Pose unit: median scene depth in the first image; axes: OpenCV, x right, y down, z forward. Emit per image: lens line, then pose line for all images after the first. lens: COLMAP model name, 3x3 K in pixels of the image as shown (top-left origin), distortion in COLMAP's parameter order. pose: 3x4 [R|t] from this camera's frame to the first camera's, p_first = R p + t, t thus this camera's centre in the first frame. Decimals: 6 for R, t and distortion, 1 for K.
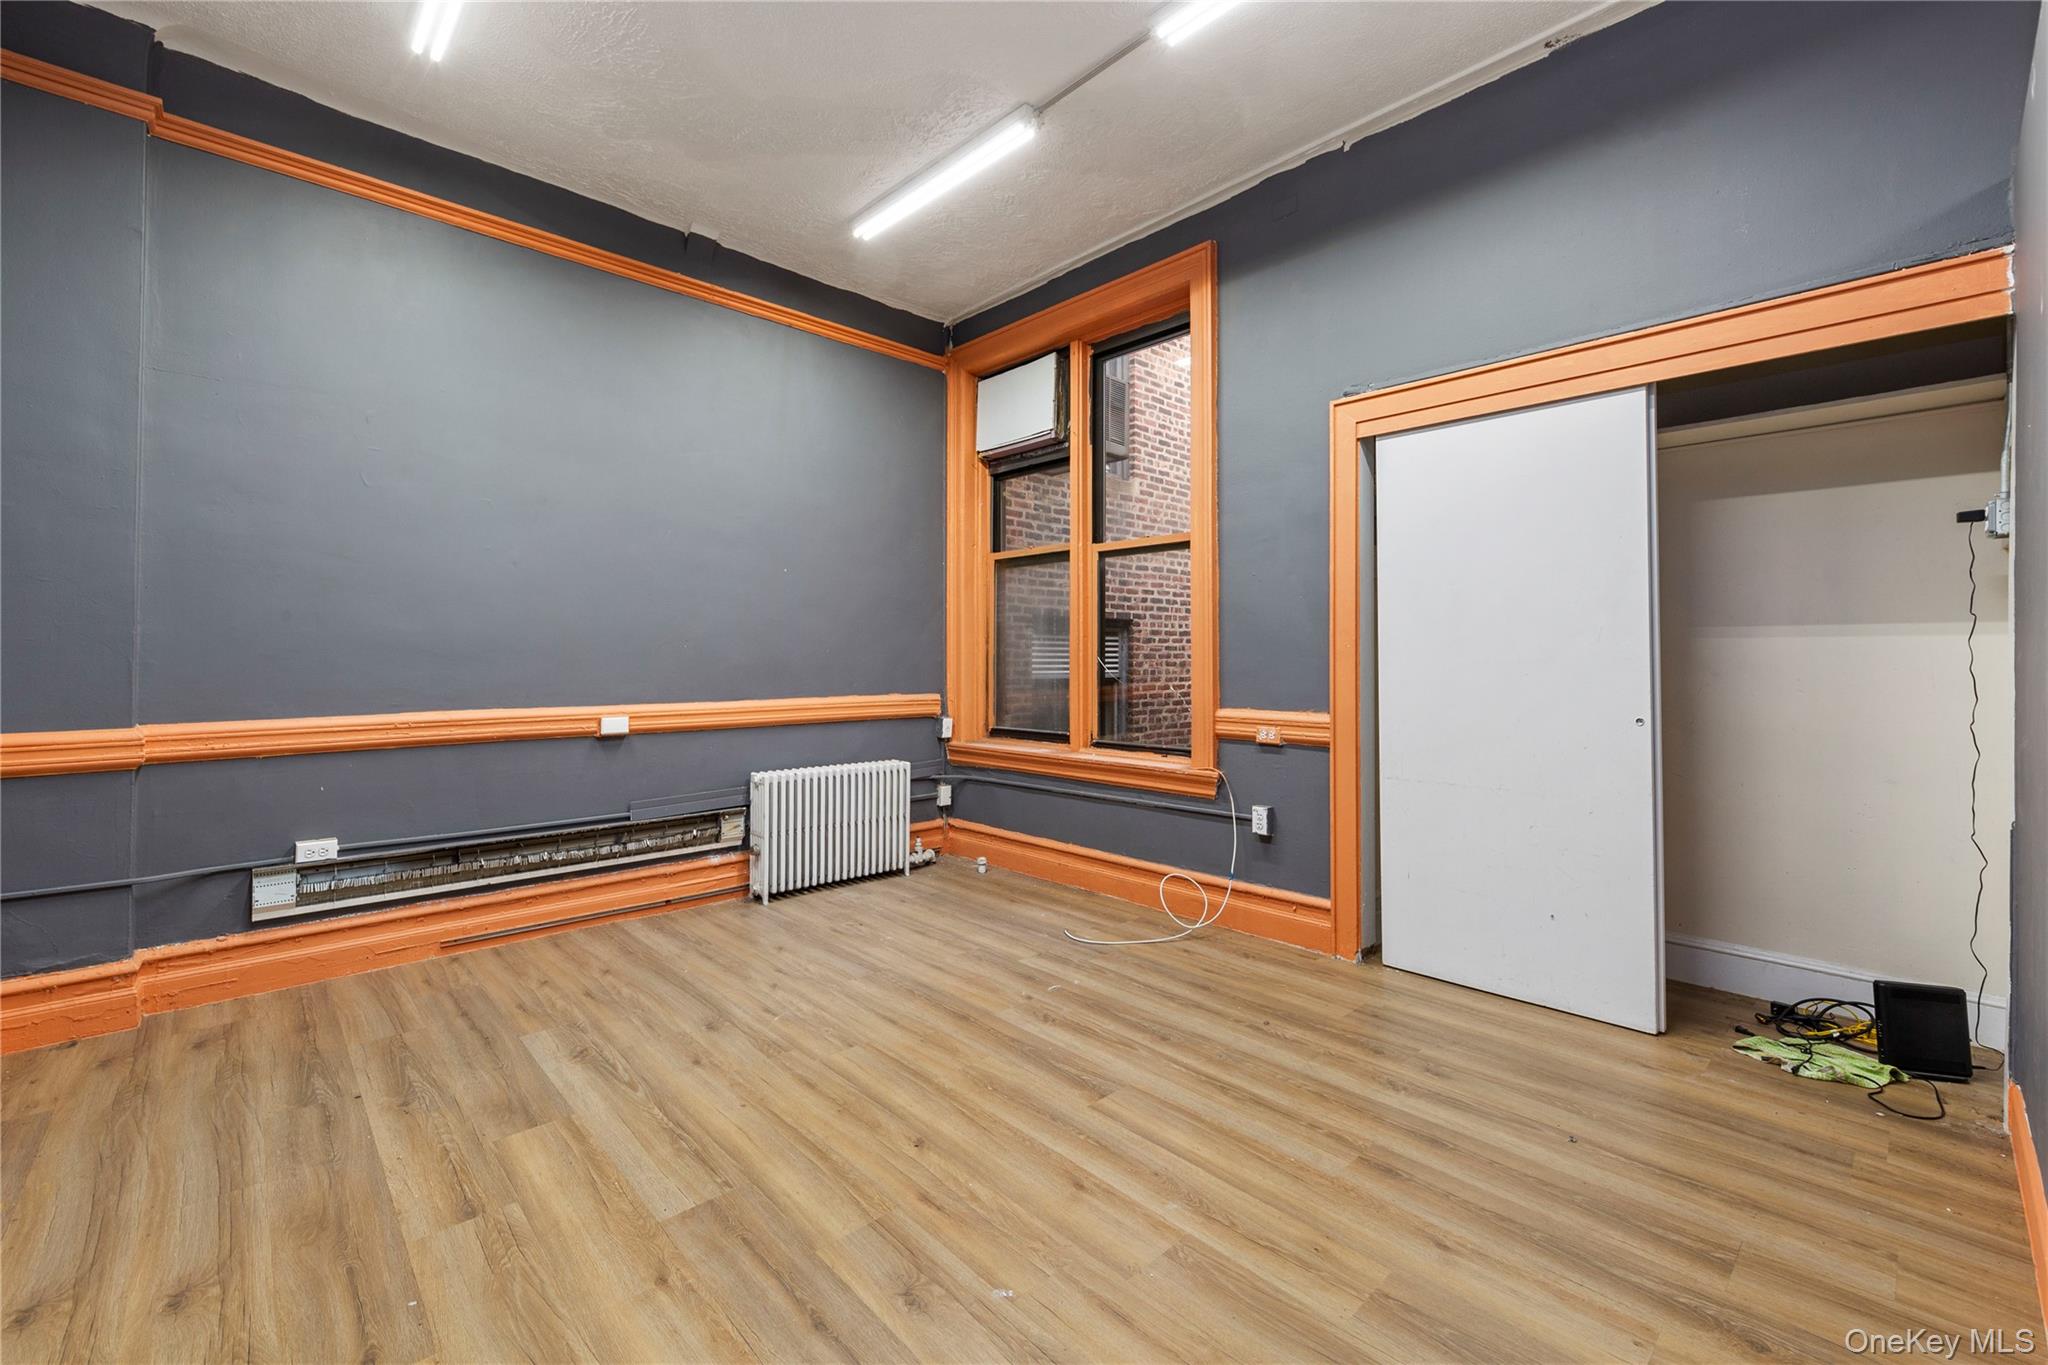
lens RADIAL K [[848.5, 0, 975.5], [0, 848.5, 662.5], [0, 0, 1]] dist [-0.001197, -0.000392]
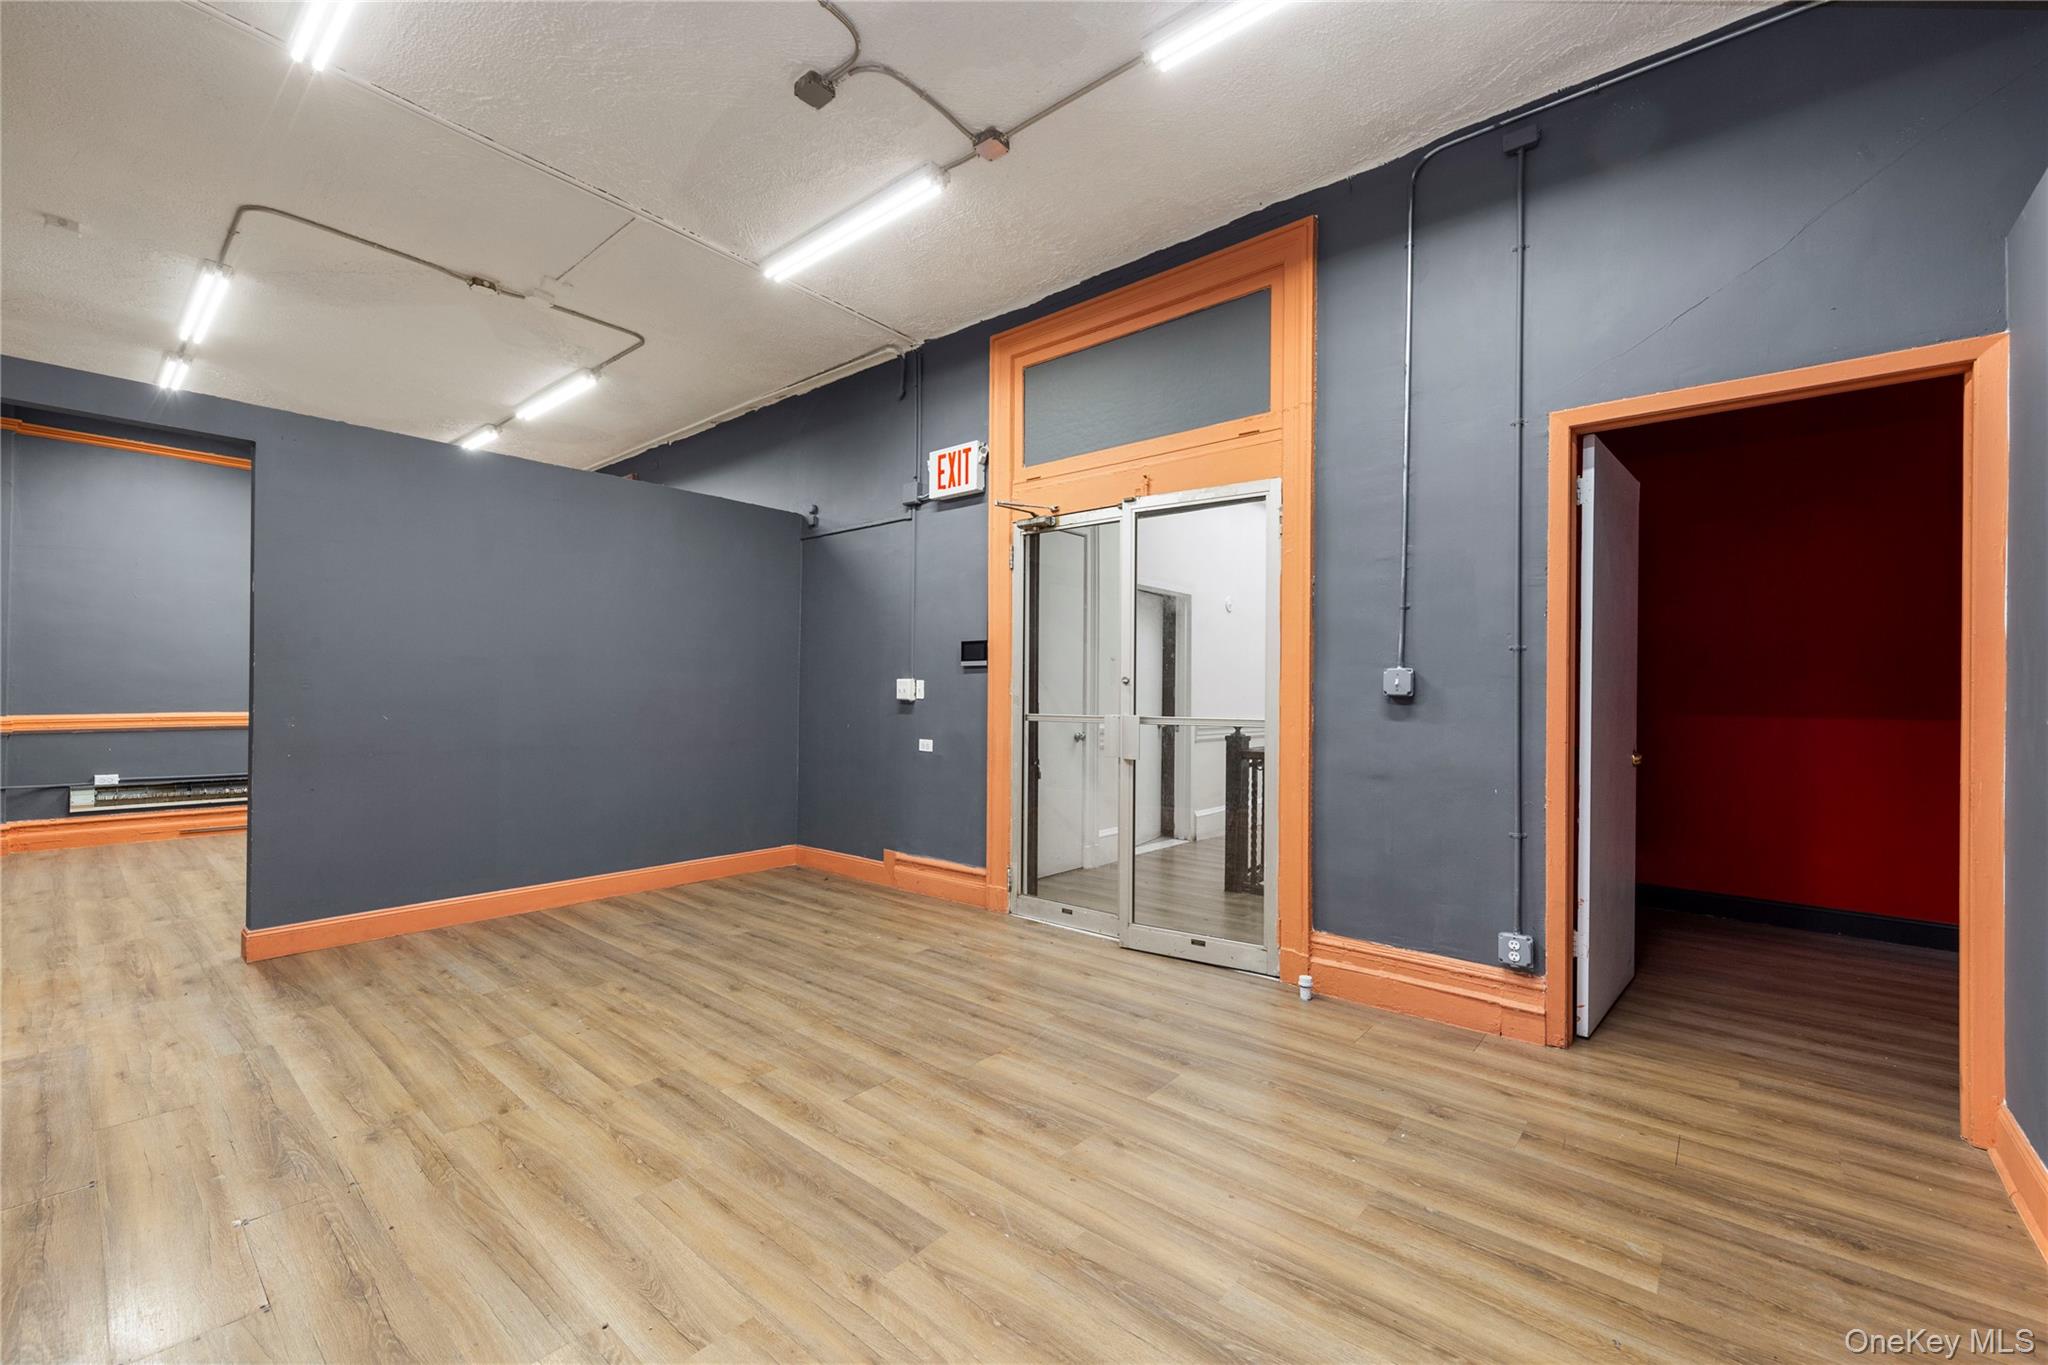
lens RADIAL K [[848.5, 0, 1026.4], [0, 848.5, 683.6], [0, 0, 1]] dist [-0.001197, -0.000392]
pose [[0.992202, 0.005037, 0.124536, 1.071393], [-0.003650, 0.999929, -0.011363, 0.005009], [-0.124584, 0.010820, 0.992150, -1.196472]]
